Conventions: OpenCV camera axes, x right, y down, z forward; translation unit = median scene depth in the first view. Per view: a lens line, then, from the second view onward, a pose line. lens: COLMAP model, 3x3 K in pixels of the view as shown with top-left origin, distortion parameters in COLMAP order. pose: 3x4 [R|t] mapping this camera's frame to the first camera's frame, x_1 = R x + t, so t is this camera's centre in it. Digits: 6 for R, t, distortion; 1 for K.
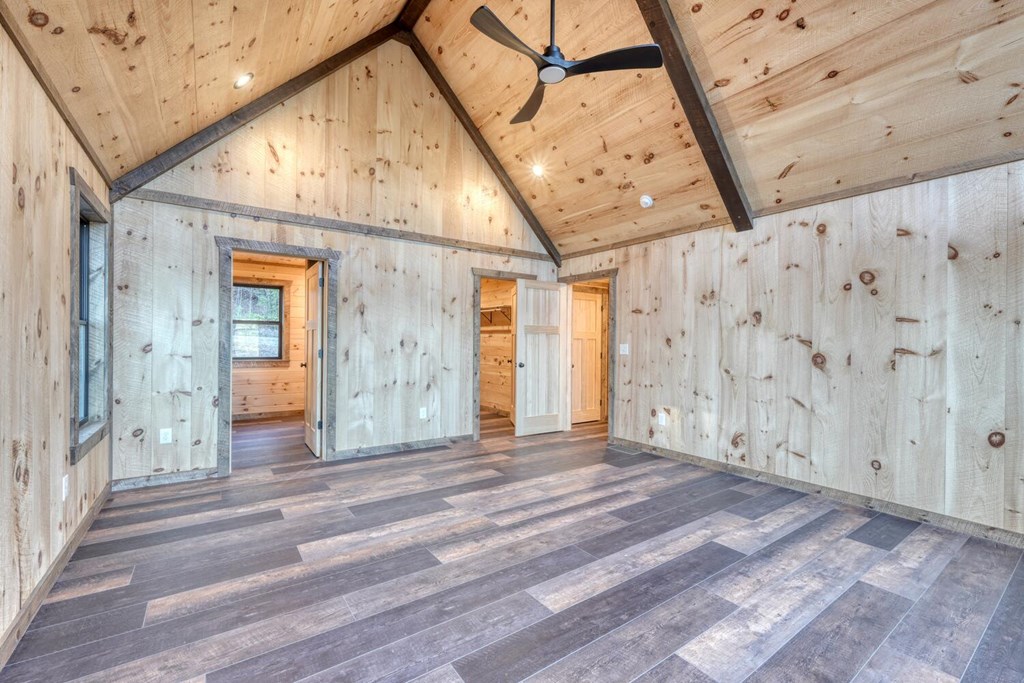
lens RADIAL K [[433.1, 0, 509.6], [0, 433.1, 341.5], [0, 0, 1]] dist [-0.009850, 0.005541]
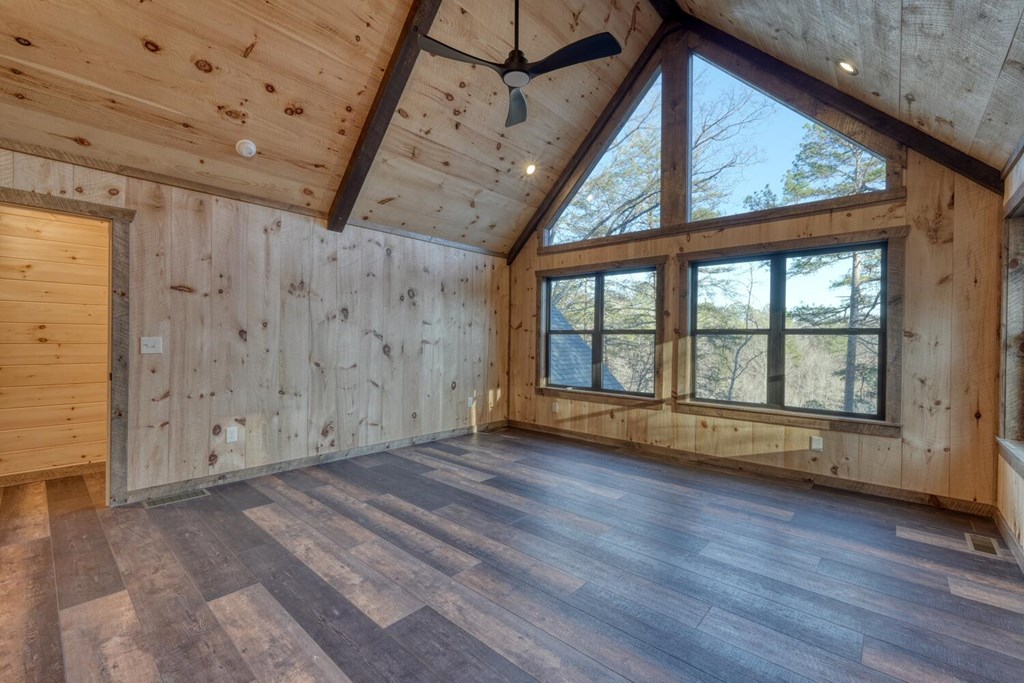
lens RADIAL K [[433.1, 0, 509.6], [0, 433.1, 341.5], [0, 0, 1]] dist [-0.009850, 0.005541]
pose [[-0.221380, -0.016127, 0.975054, -0.580112], [-0.015648, 0.999793, 0.012984, -0.004579], [-0.975062, -0.012383, -0.221587, 0.790020]]
